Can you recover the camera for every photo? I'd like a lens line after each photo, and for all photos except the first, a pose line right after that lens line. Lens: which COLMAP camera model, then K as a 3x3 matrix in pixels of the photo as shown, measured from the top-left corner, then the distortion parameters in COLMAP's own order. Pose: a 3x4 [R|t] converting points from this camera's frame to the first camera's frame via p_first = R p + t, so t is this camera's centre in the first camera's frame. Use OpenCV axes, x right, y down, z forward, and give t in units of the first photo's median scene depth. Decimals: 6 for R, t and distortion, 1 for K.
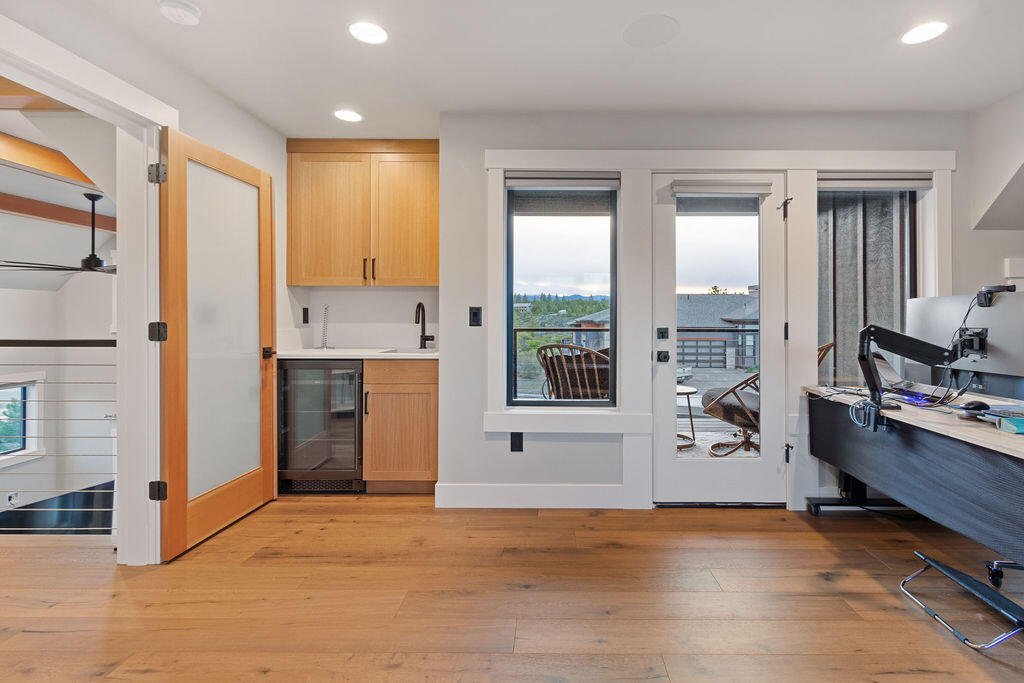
lens RADIAL K [[436.7, 0, 513.0], [0, 436.7, 315.1], [0, 0, 1]] dist [0.001364, 0.000332]
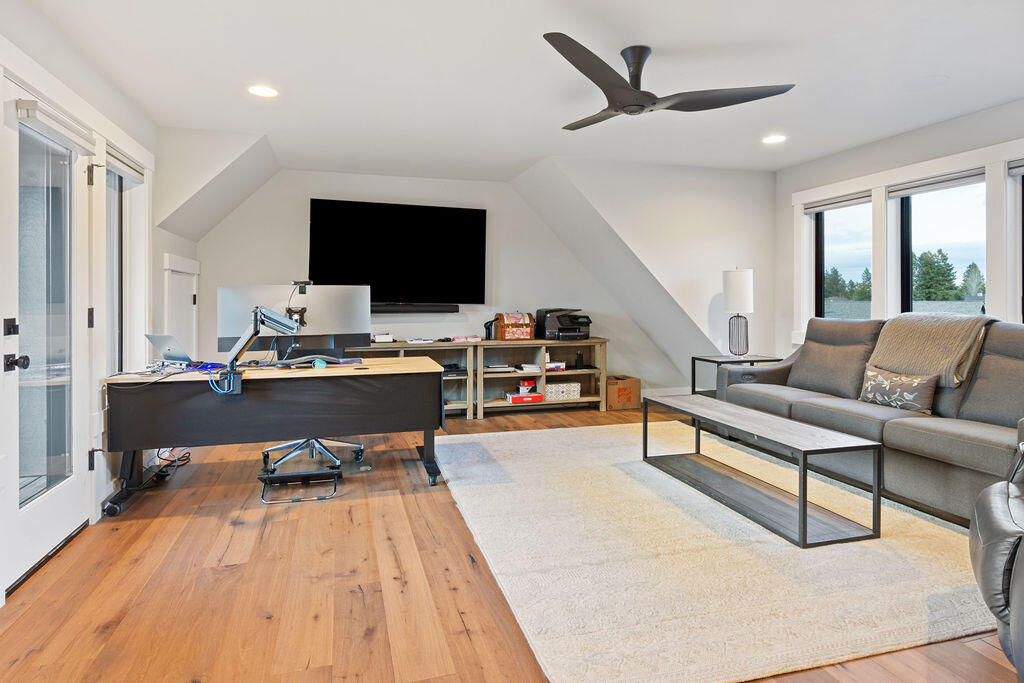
lens RADIAL K [[570.1, 0, 507.2], [0, 570.1, 299.8], [0, 0, 1]] dist [-0.001836, -0.000224]
pose [[-0.280242, 0.001452, 0.959928, -0.775884], [-0.002636, 0.999994, -0.002282, 0.004030], [-0.959926, -0.003170, -0.280236, 0.609573]]
